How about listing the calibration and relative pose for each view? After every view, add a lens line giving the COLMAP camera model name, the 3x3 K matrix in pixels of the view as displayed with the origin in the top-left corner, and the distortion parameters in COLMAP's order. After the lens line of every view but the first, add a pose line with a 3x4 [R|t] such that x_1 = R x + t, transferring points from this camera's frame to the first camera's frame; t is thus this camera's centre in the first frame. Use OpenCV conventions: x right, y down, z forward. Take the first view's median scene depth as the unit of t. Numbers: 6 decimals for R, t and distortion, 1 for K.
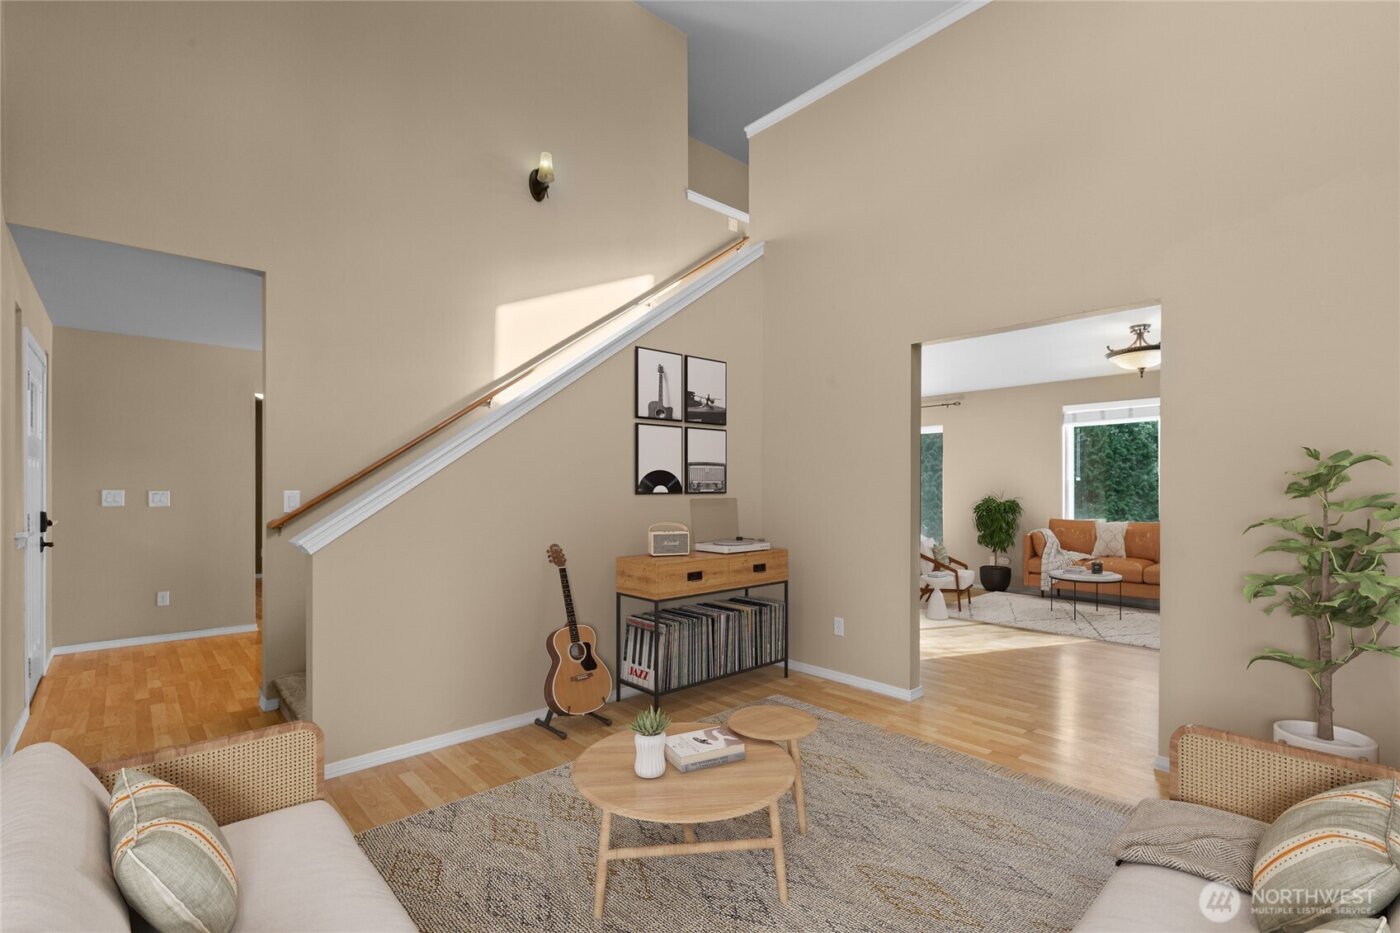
lens RADIAL K [[638.4, 0, 700.1], [0, 638.4, 456.7], [0, 0, 1]] dist [0.002475, 0.000300]
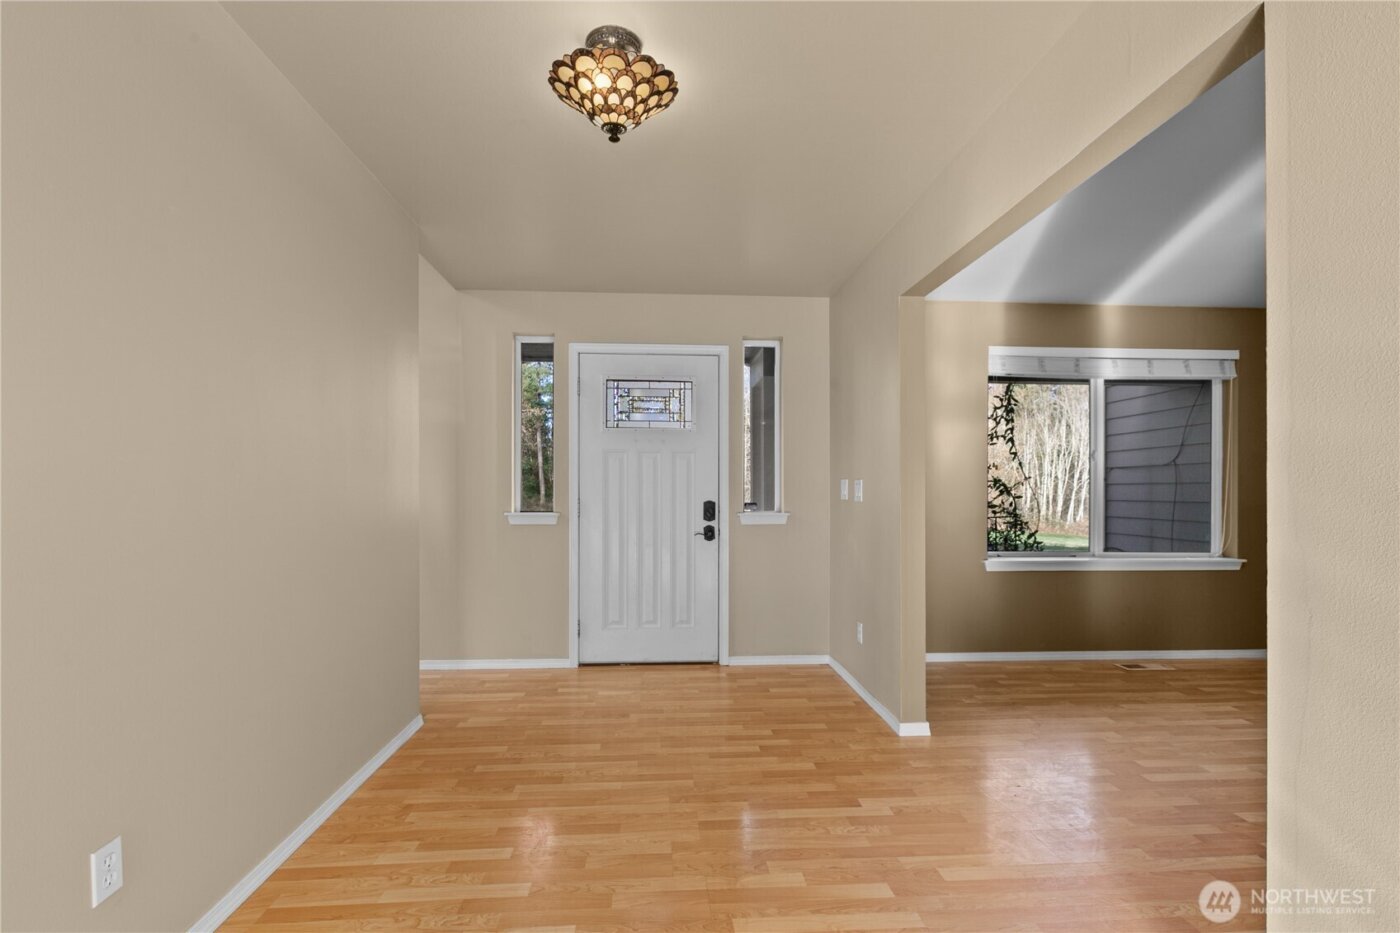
lens RADIAL K [[649.0, 0, 697.3], [0, 649.0, 489.1], [0, 0, 1]] dist [0.000108, 0.000241]
pose [[-0.616799, 0.003659, -0.787112, -0.216805], [0.025677, 0.999551, -0.015475, 0.088986], [0.786702, -0.029756, -0.616615, 1.713194]]
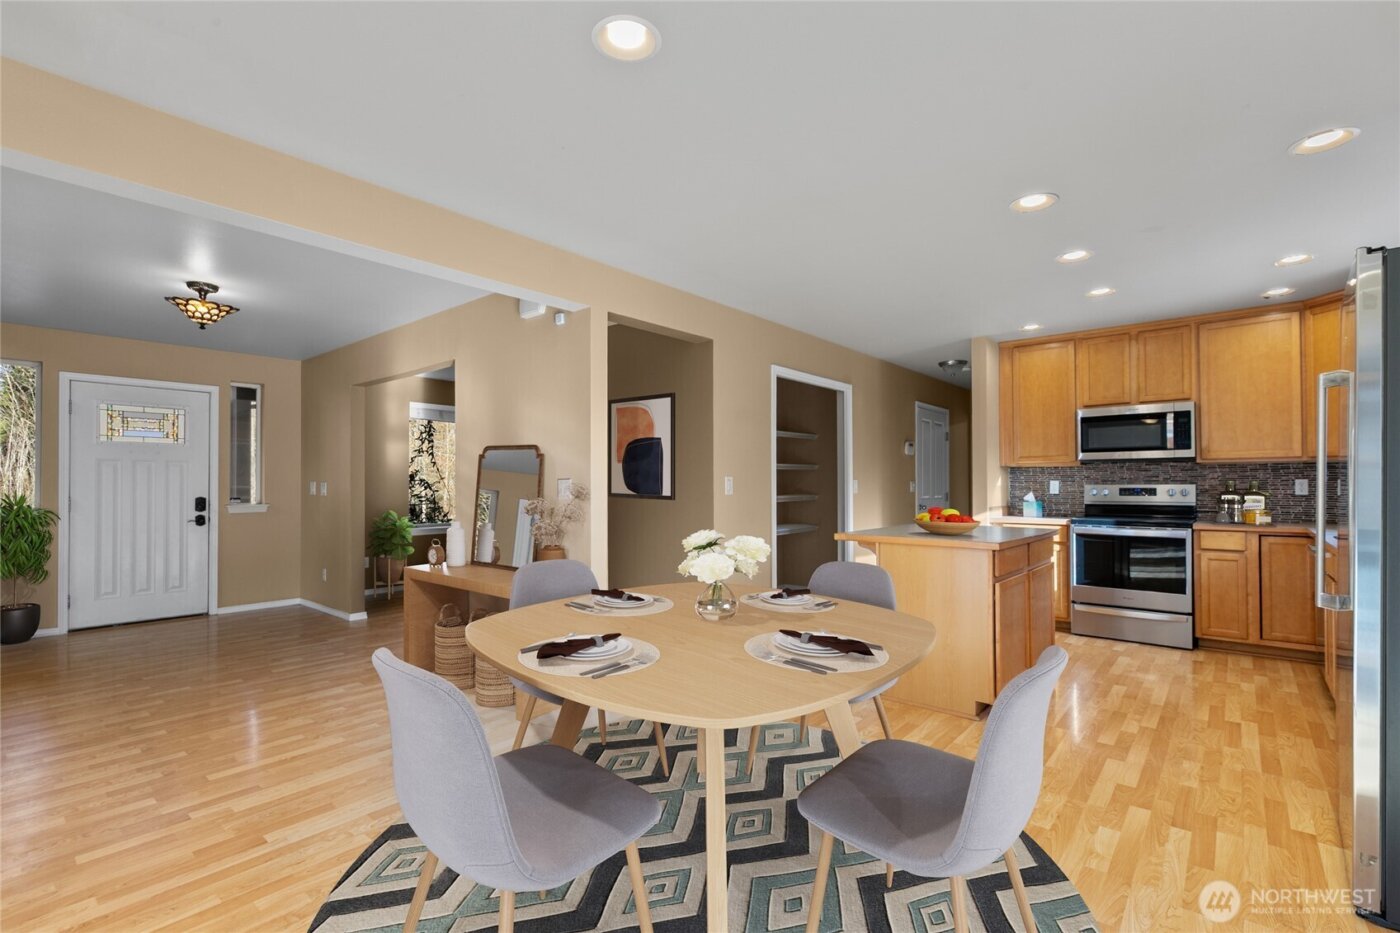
lens RADIAL K [[629.9, 0, 699.0], [0, 629.9, 475.8], [0, 0, 1]] dist [0.001031, 0.000020]
pose [[0.133960, -0.004409, -0.990977, 0.507692], [0.030814, 0.999525, -0.000282, 0.079251], [0.990508, -0.030498, 0.134032, 2.002940]]
